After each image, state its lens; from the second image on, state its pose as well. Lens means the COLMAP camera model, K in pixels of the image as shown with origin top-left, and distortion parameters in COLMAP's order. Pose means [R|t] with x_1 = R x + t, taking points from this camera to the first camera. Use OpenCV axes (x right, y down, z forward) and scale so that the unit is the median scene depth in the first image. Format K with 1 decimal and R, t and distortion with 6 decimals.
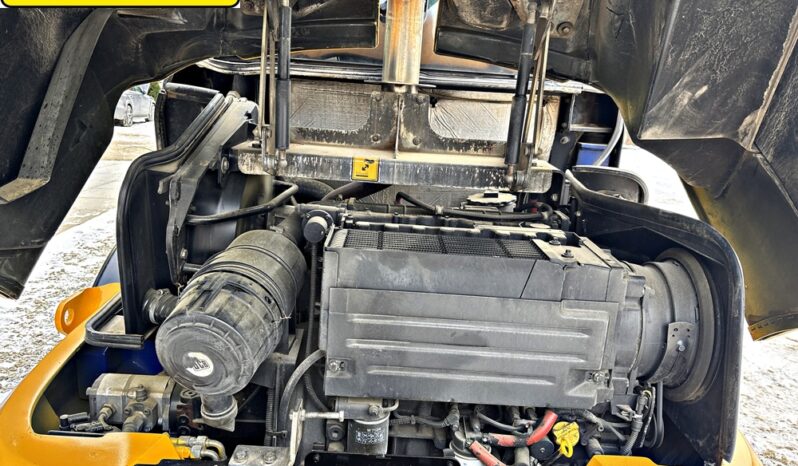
lens RADIAL K [[602.8, 0, 404.6], [0, 602.8, 232.8], [0, 0, 1]] dist [0.044845, -0.052681]
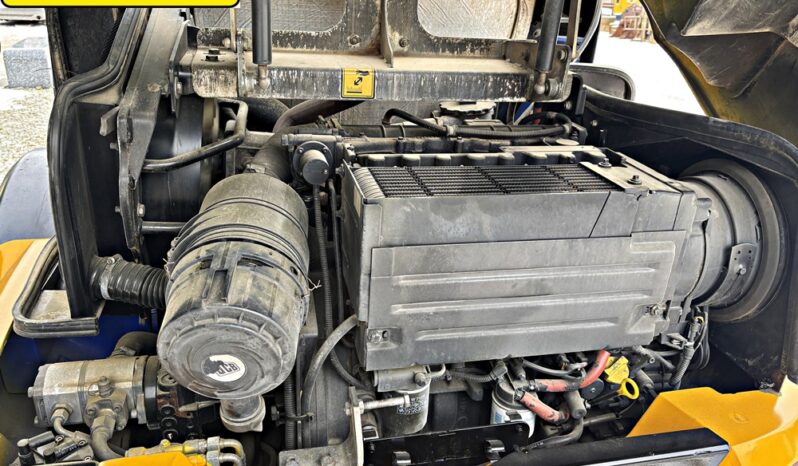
lens RADIAL K [[602.8, 0, 403.4], [0, 602.8, 234.8], [0, 0, 1]] dist [0.044845, -0.052681]
pose [[0.976017, -0.095360, 0.195698, -0.216439], [0.058108, 0.980457, 0.187957, -0.066365], [-0.209797, -0.172078, 0.962483, 0.212097]]
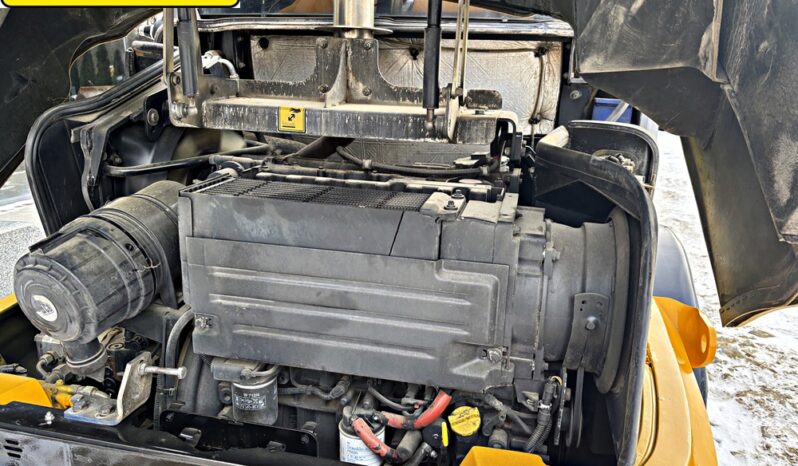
lens RADIAL K [[602.8, 0, 402.3], [0, 602.8, 232.3], [0, 0, 1]] dist [0.044845, -0.052681]
pose [[0.972757, 0.026671, -0.230290, 0.376221], [-0.022907, 0.999557, 0.019002, 0.054254], [0.230694, -0.013209, 0.972937, 0.157512]]
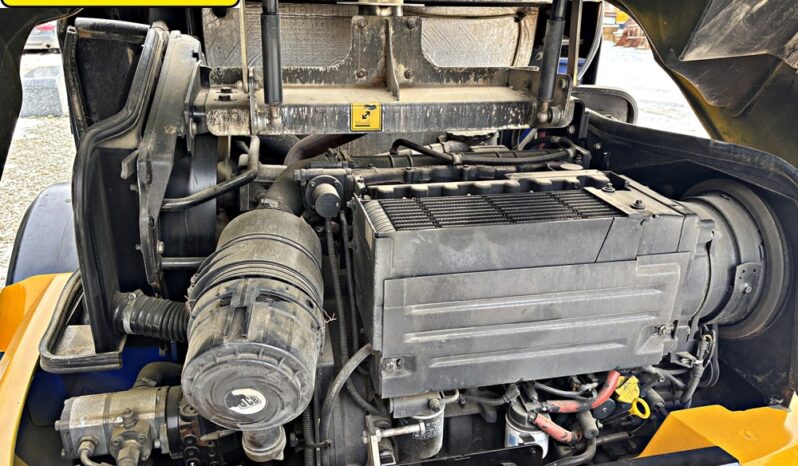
lens RADIAL K [[602.8, 0, 403.8], [0, 602.8, 239.8], [0, 0, 1]] dist [0.044845, -0.052681]
pose [[0.975835, -0.120380, 0.182357, -0.220114], [0.089074, 0.981222, 0.171081, -0.091879], [-0.199528, -0.150704, 0.968234, 0.190913]]
